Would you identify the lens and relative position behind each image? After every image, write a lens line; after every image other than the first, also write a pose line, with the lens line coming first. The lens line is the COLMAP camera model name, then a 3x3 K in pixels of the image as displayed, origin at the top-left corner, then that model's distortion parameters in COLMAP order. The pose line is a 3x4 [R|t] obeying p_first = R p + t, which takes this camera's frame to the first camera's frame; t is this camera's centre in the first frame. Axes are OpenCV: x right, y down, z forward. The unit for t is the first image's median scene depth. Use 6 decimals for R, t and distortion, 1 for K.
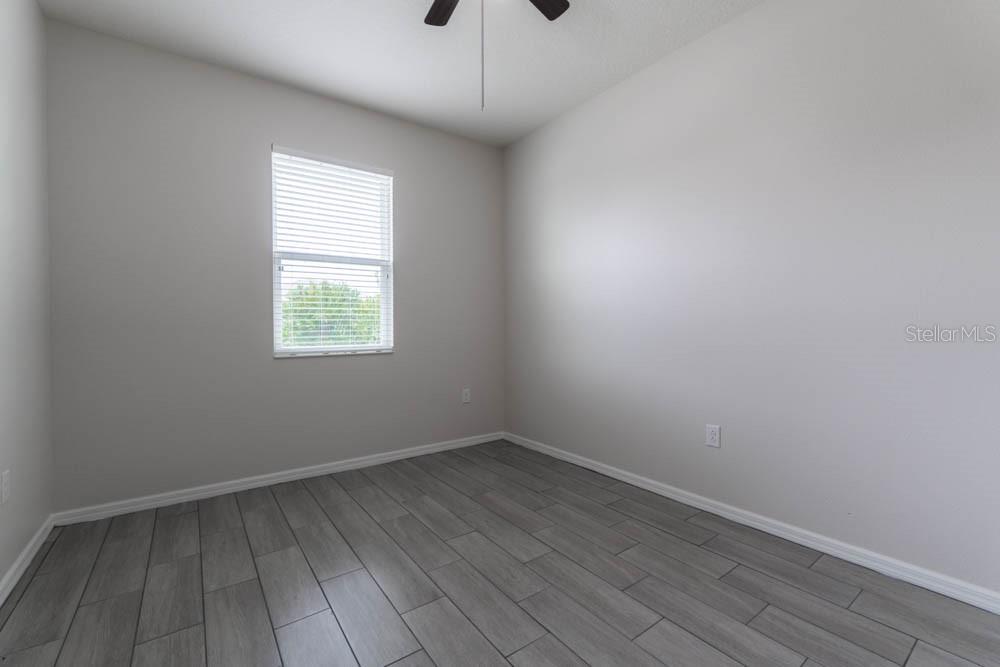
lens RADIAL K [[430.6, 0, 497.2], [0, 430.6, 329.3], [0, 0, 1]] dist [-0.001989, -0.000398]
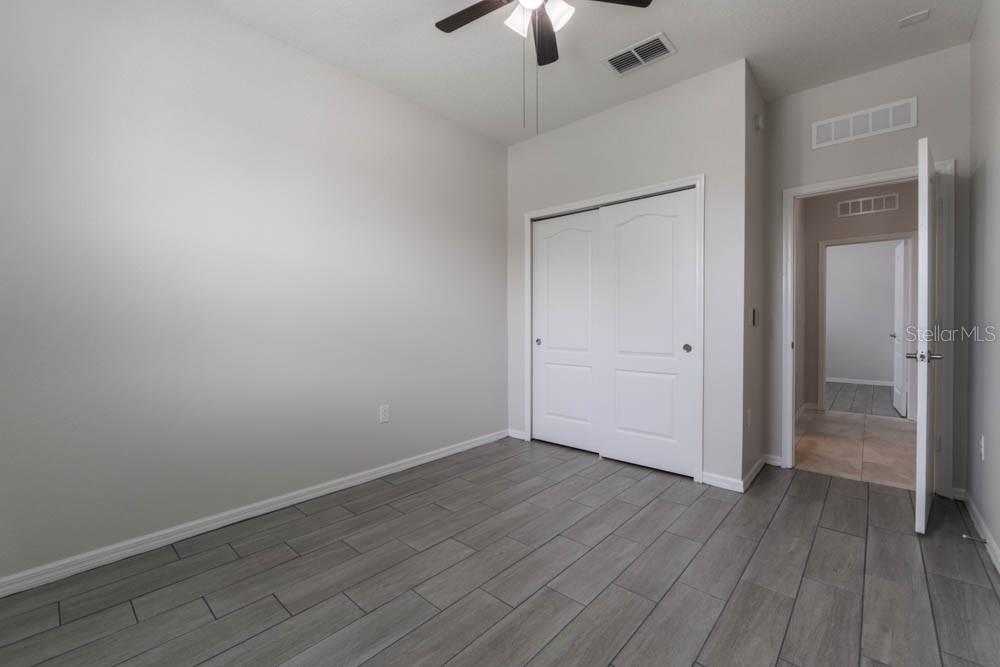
lens RADIAL K [[430.6, 0, 497.2], [0, 430.6, 329.3], [0, 0, 1]] dist [-0.001989, -0.000398]
pose [[-0.223443, -0.011726, 0.974646, -0.831242], [0.010703, 0.999838, 0.014482, -0.014766], [-0.974658, 0.013667, -0.223281, 1.006567]]
